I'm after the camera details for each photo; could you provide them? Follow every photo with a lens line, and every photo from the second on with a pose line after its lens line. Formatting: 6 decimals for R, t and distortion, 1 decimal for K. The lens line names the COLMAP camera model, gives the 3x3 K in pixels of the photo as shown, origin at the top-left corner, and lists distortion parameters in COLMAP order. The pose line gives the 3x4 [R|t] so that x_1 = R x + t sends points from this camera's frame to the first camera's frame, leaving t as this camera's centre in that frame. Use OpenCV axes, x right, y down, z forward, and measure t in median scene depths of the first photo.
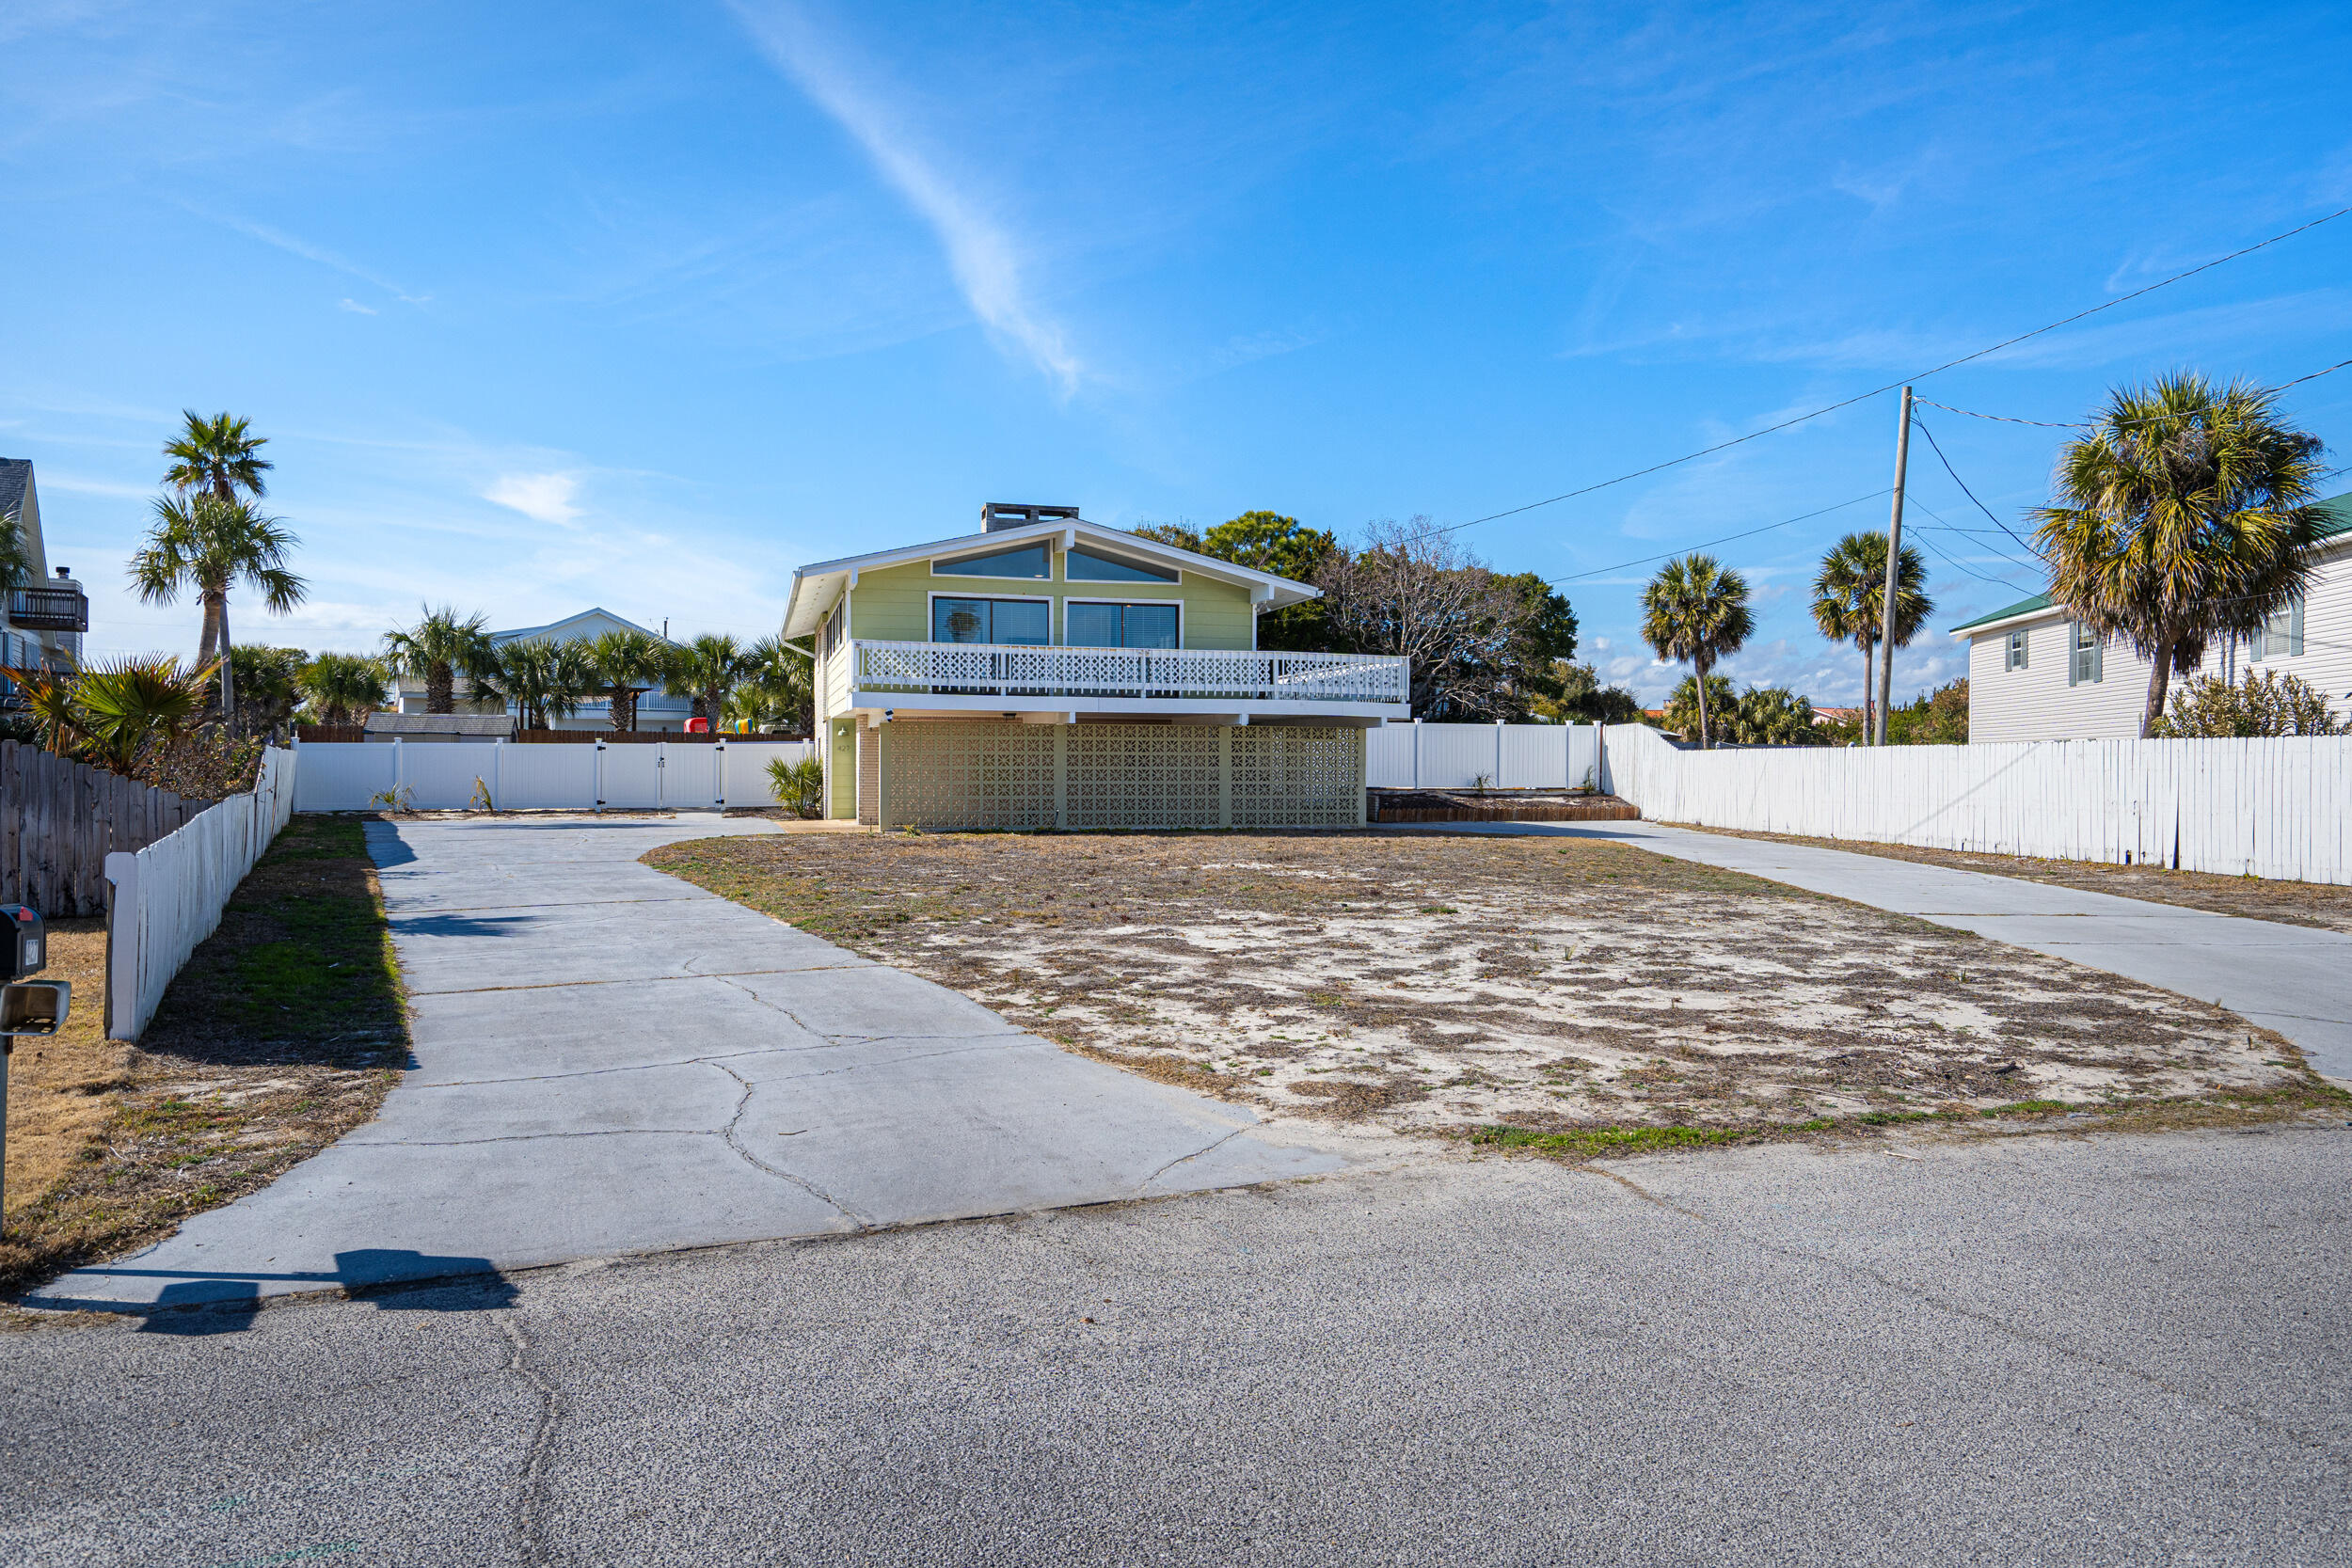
lens RADIAL K [[1553.8, 0, 1168.8], [0, 1553.8, 780.8], [0, 0, 1]] dist [-0.004768, -0.006260]
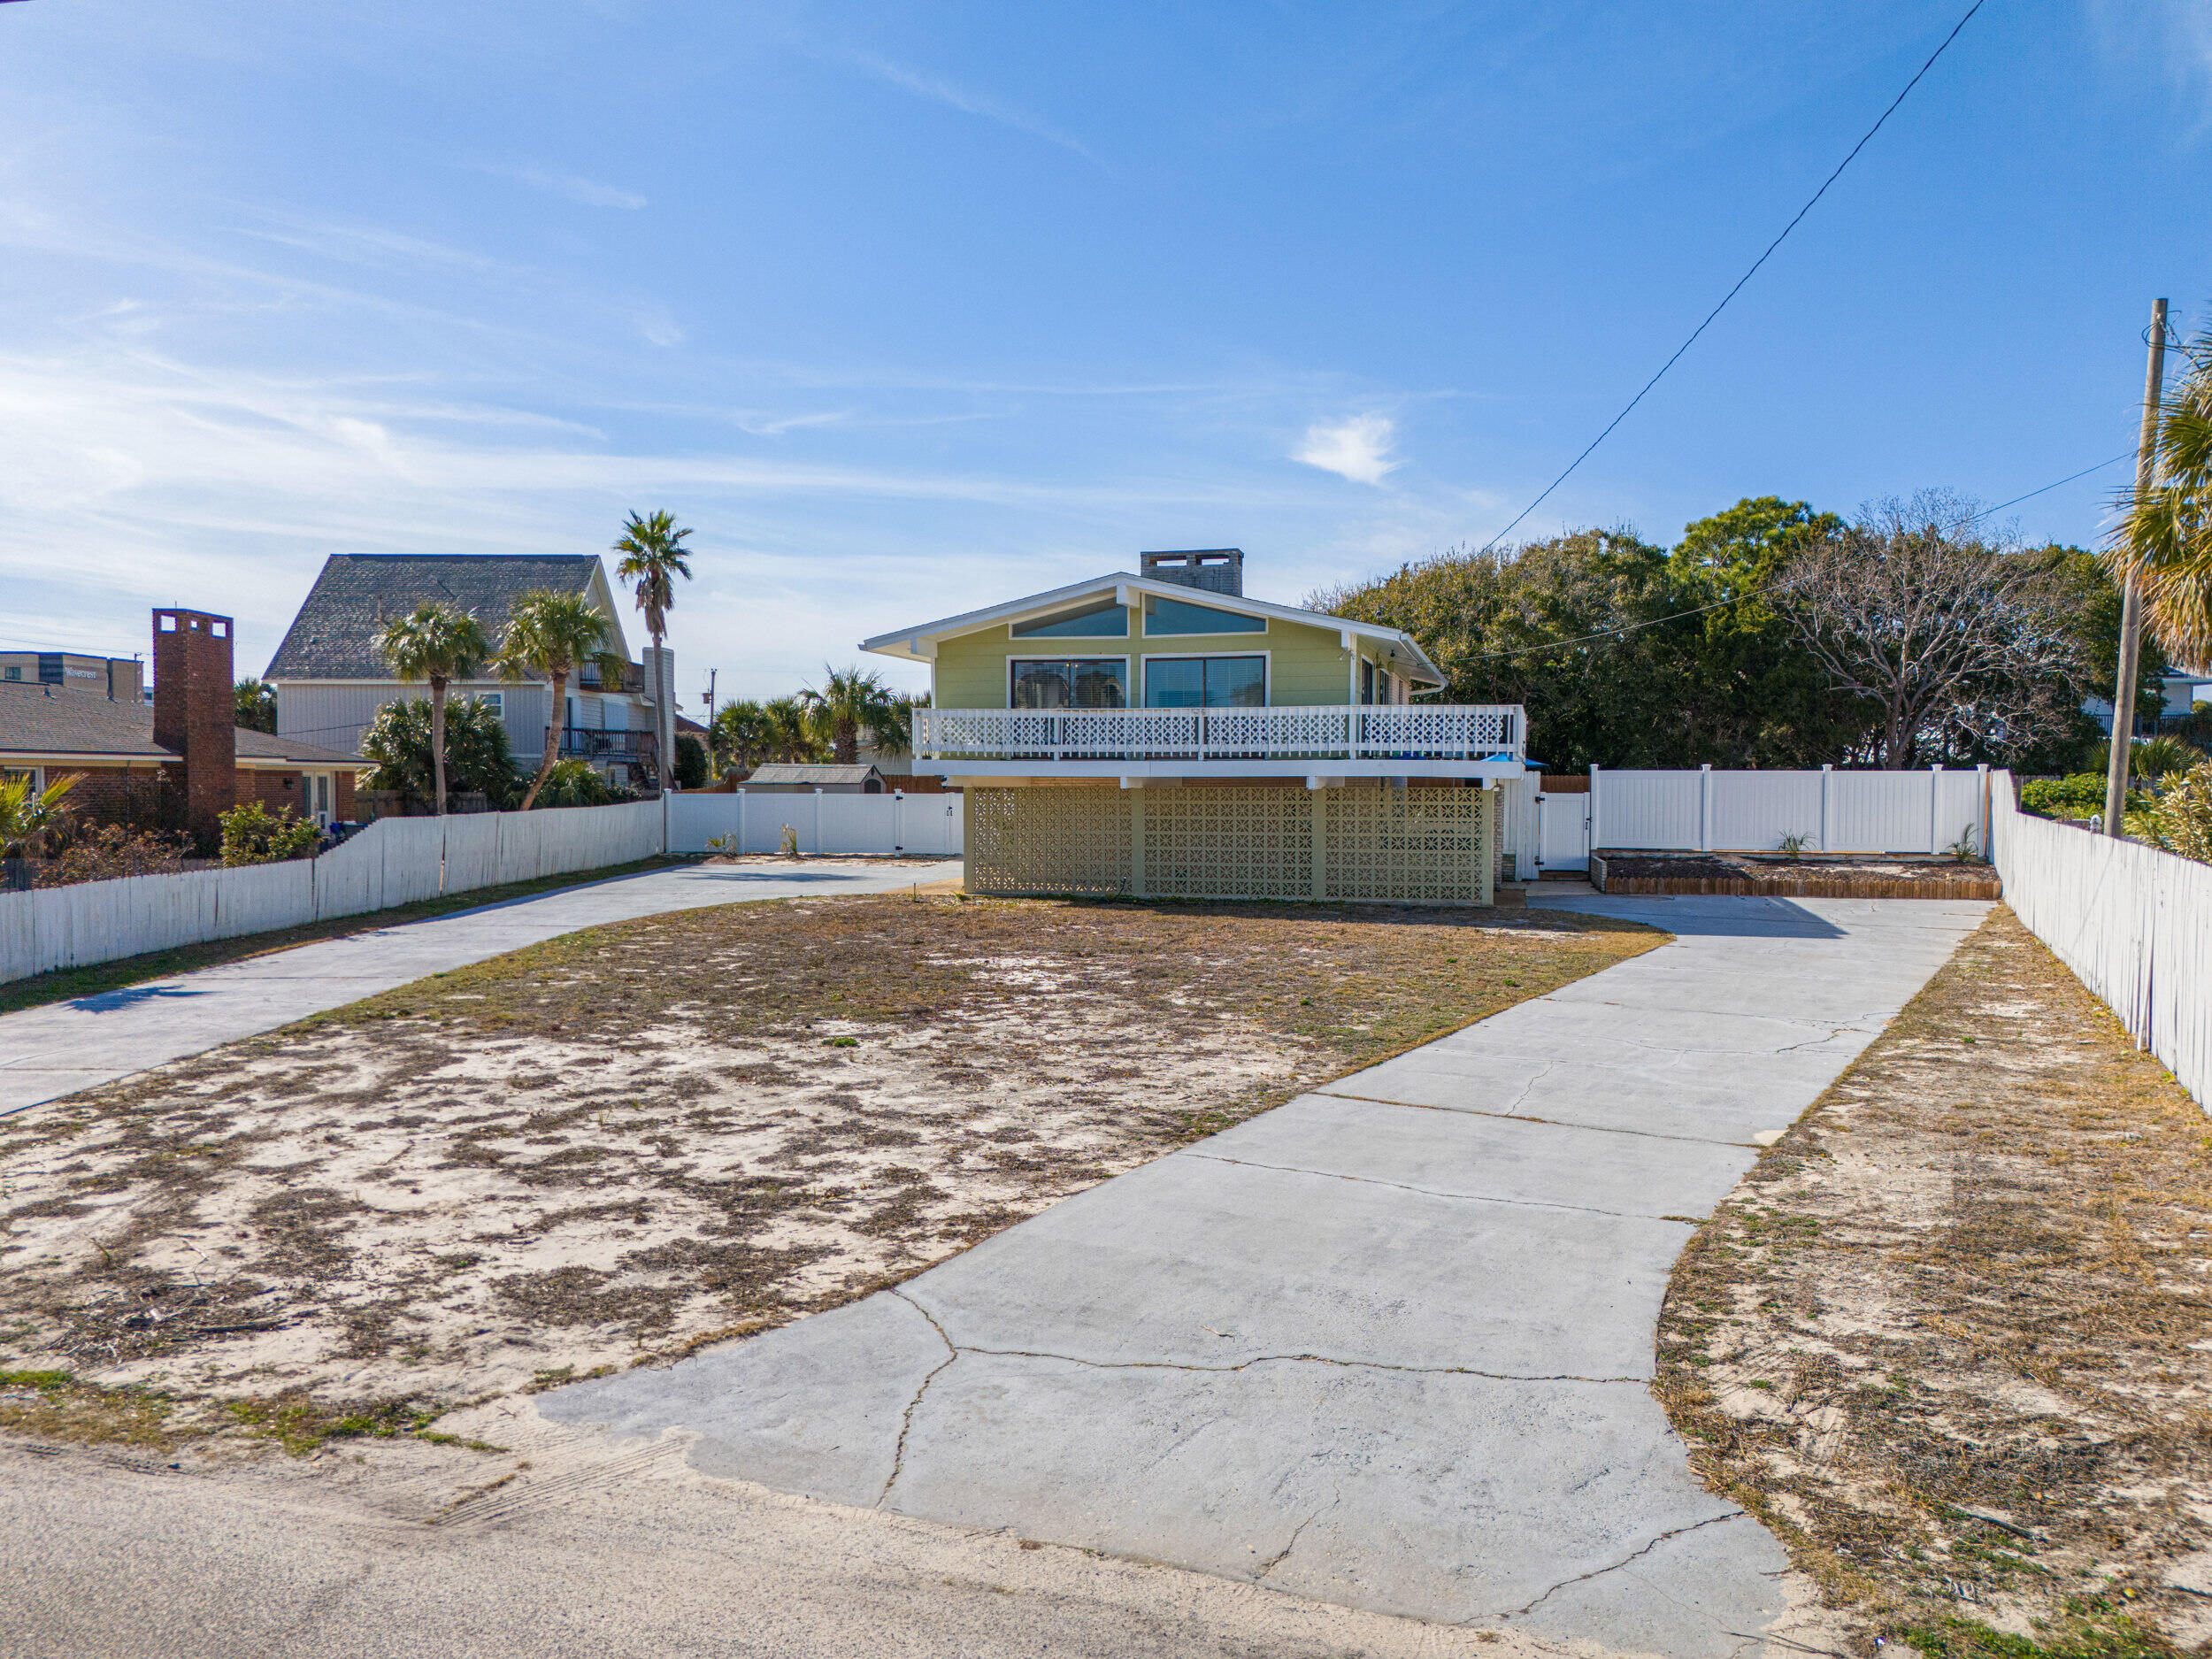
lens RADIAL K [[1620.1, 0, 1095.4], [0, 1620.1, 840.4], [0, 0, 1]] dist [0.058041, -0.050777]
pose [[0.863185, 0.016165, -0.504628, 0.372566], [-0.000326, 0.999505, 0.031461, -0.032172], [0.504887, -0.026992, 0.862763, 0.116105]]
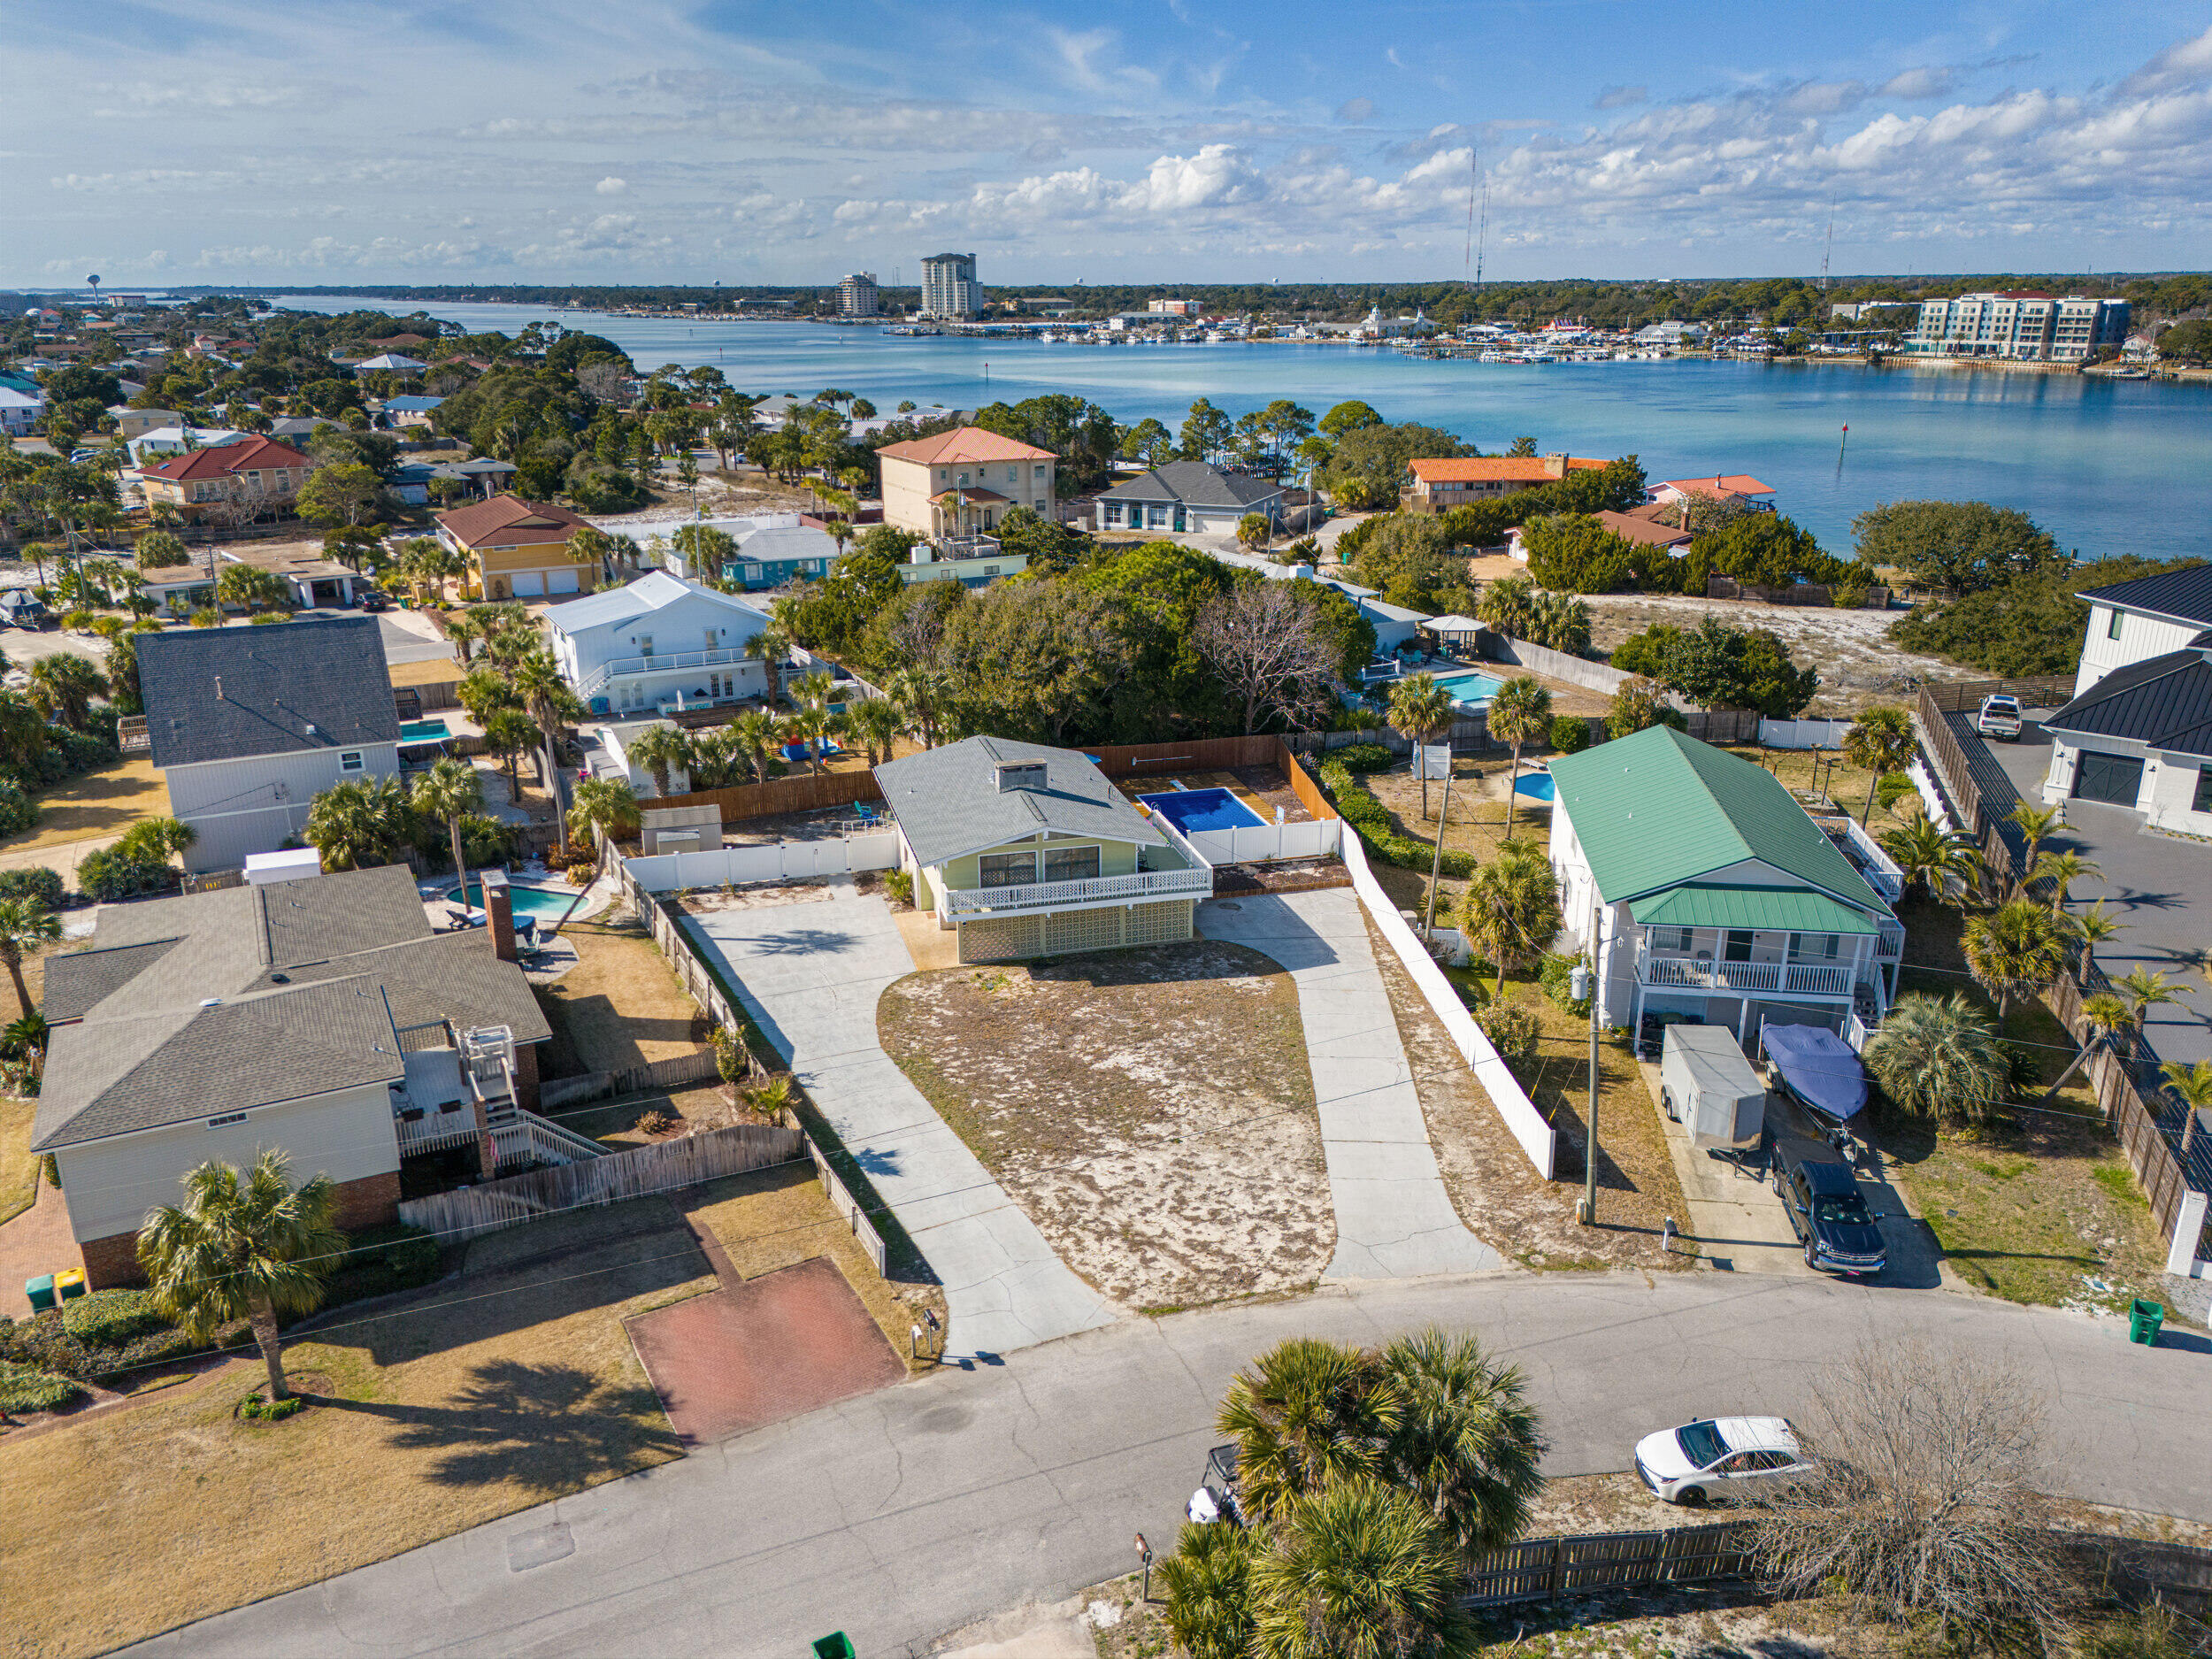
lens RADIAL K [[1620.1, 0, 1090.8], [0, 1620.1, 821.7], [0, 0, 1]] dist [0.058041, -0.050777]
pose [[0.999884, -0.006022, -0.013972, 0.024055], [0.010030, 0.951417, 0.307743, -0.731084], [0.011440, -0.307848, 0.951367, -0.914756]]
